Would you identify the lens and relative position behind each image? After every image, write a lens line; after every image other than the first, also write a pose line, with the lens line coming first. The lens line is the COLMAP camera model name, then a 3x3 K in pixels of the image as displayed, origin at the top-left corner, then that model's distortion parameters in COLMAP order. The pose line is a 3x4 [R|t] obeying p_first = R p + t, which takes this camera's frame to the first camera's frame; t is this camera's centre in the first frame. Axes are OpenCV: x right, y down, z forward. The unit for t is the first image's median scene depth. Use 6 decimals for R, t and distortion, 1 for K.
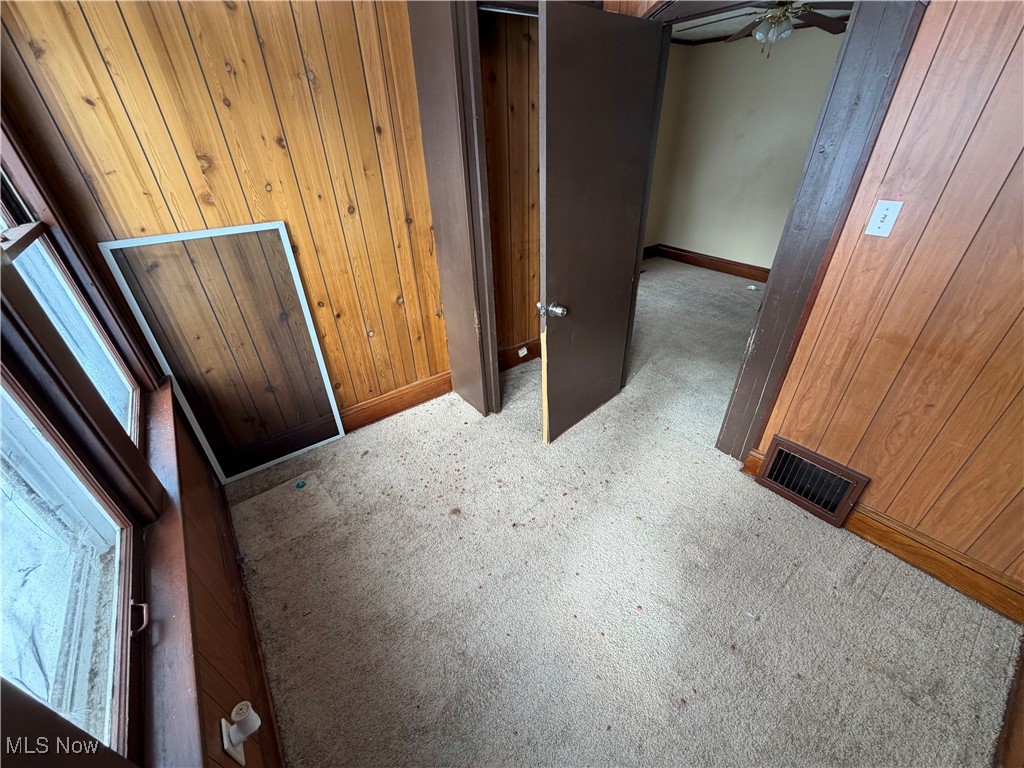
lens RADIAL K [[408.6, 0, 508.6], [0, 408.6, 379.8], [0, 0, 1]] dist [0.000507, 0.000125]
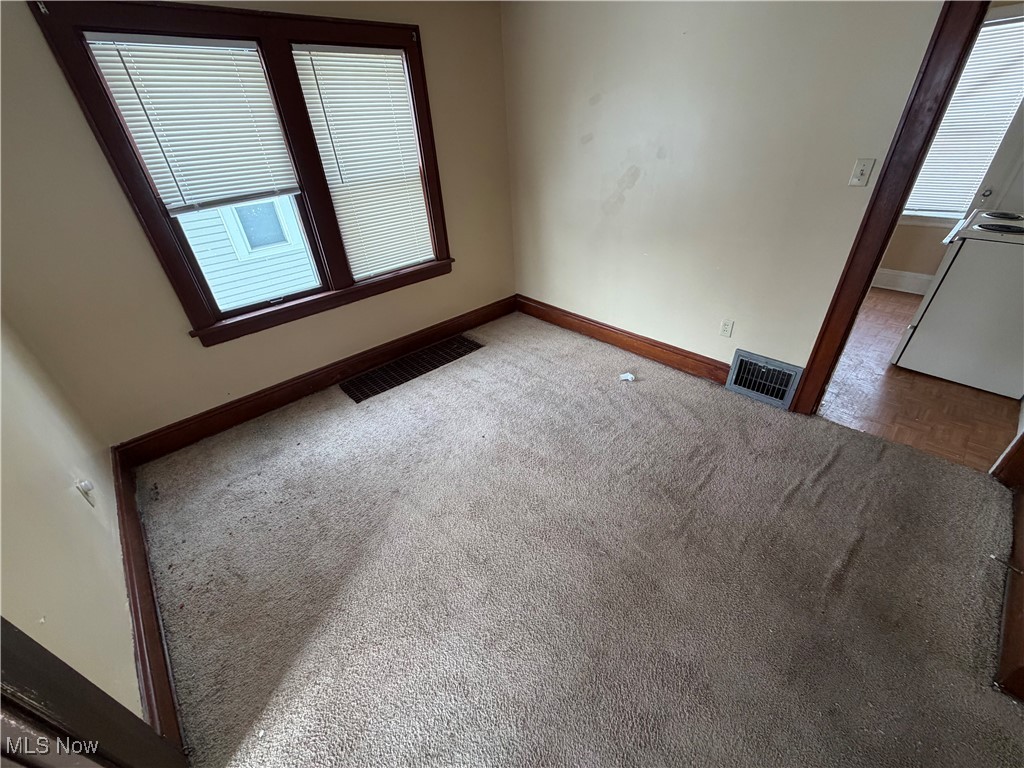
lens RADIAL K [[408.6, 0, 512.8], [0, 408.6, 383.6], [0, 0, 1]] dist [0.000507, 0.000125]
pose [[0.994192, -0.082226, 0.069432, 0.379454], [0.081883, 0.996612, 0.007784, -0.237260], [-0.069836, -0.002053, 0.997556, 0.385984]]
